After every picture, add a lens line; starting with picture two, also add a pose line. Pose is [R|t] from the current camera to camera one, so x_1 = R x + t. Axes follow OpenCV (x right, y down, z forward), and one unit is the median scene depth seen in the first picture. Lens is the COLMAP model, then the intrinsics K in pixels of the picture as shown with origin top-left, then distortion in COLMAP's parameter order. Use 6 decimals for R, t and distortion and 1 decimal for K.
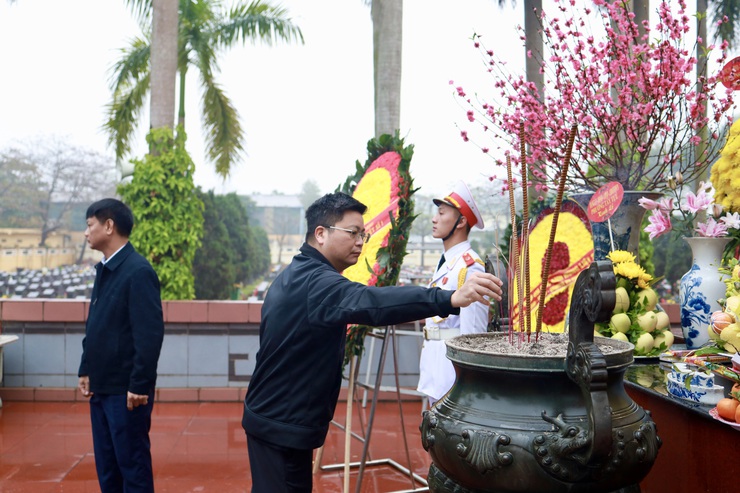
lens RADIAL K [[722.8, 0, 367.3], [0, 722.8, 268.3], [0, 0, 1]] dist [-0.095356, 0.033742]
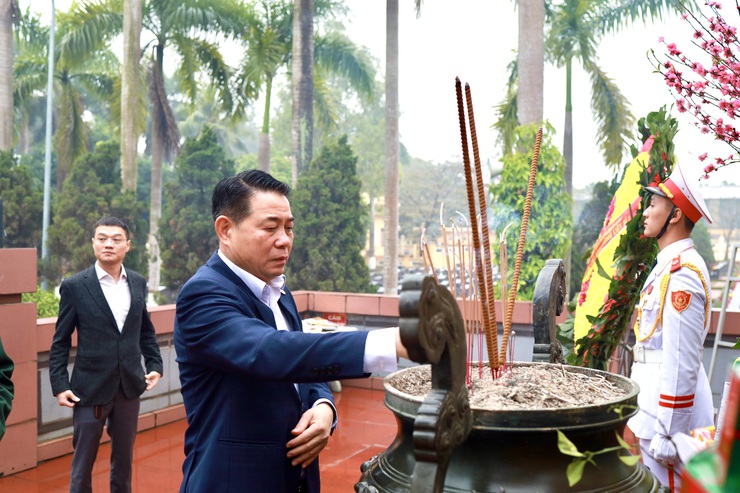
lens RADIAL K [[722.8, 0, 367.3], [0, 722.8, 268.3], [0, 0, 1]] dist [-0.095356, 0.033742]
pose [[0.821904, 0.010516, -0.569529, 0.141576], [-0.007435, 0.999942, 0.007735, -0.004840], [0.569577, -0.002123, 0.821935, 0.082604]]
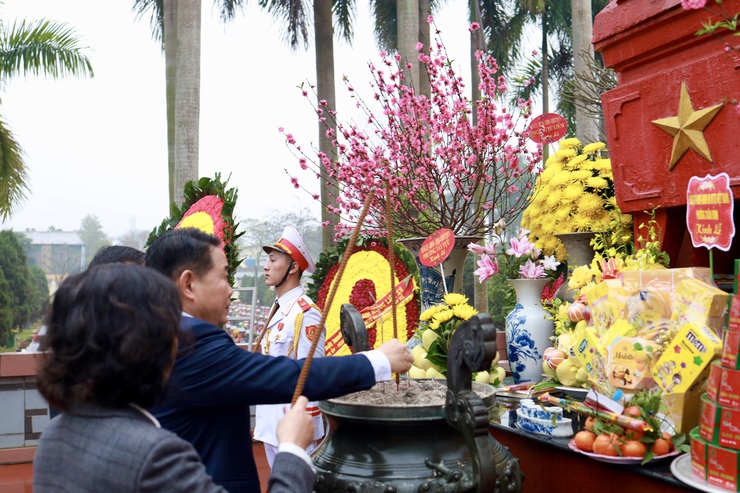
lens RADIAL K [[722.8, 0, 367.3], [0, 722.8, 268.3], [0, 0, 1]] dist [-0.095356, 0.033742]
pose [[0.957308, -0.020375, 0.288349, -0.030110], [0.034103, 0.998507, -0.042666, -0.008014], [-0.287050, 0.050678, 0.956574, 0.003163]]
